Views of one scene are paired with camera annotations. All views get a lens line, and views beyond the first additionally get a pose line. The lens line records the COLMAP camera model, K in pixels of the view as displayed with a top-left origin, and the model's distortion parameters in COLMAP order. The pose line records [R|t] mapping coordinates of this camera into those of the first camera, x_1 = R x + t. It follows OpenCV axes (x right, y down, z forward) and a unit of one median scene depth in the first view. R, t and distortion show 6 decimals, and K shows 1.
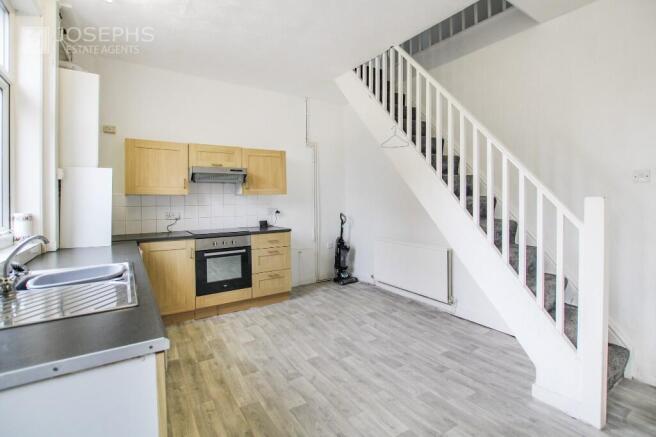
lens RADIAL K [[314.0, 0, 328.6], [0, 314.0, 200.3], [0, 0, 1]] dist [-0.016011, 0.000115]
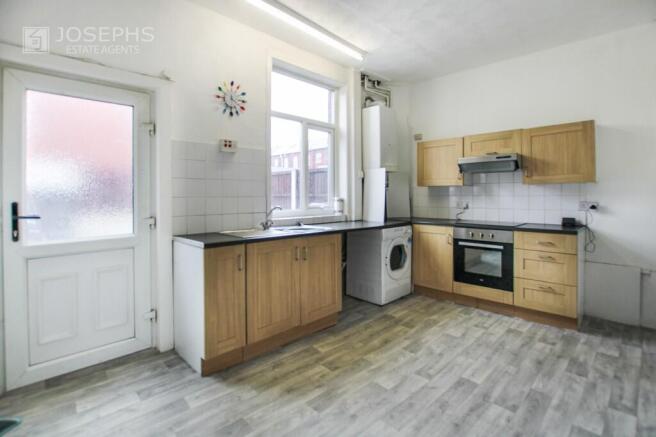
lens RADIAL K [[316.3, 0, 328.5], [0, 316.3, 194.8], [0, 0, 1]] dist [-0.002836, -0.000547]
pose [[0.203104, 0.010763, -0.979098, 0.530333], [-0.000602, 0.999941, 0.010867, 0.002887], [0.979157, -0.001618, 0.203099, 0.358570]]
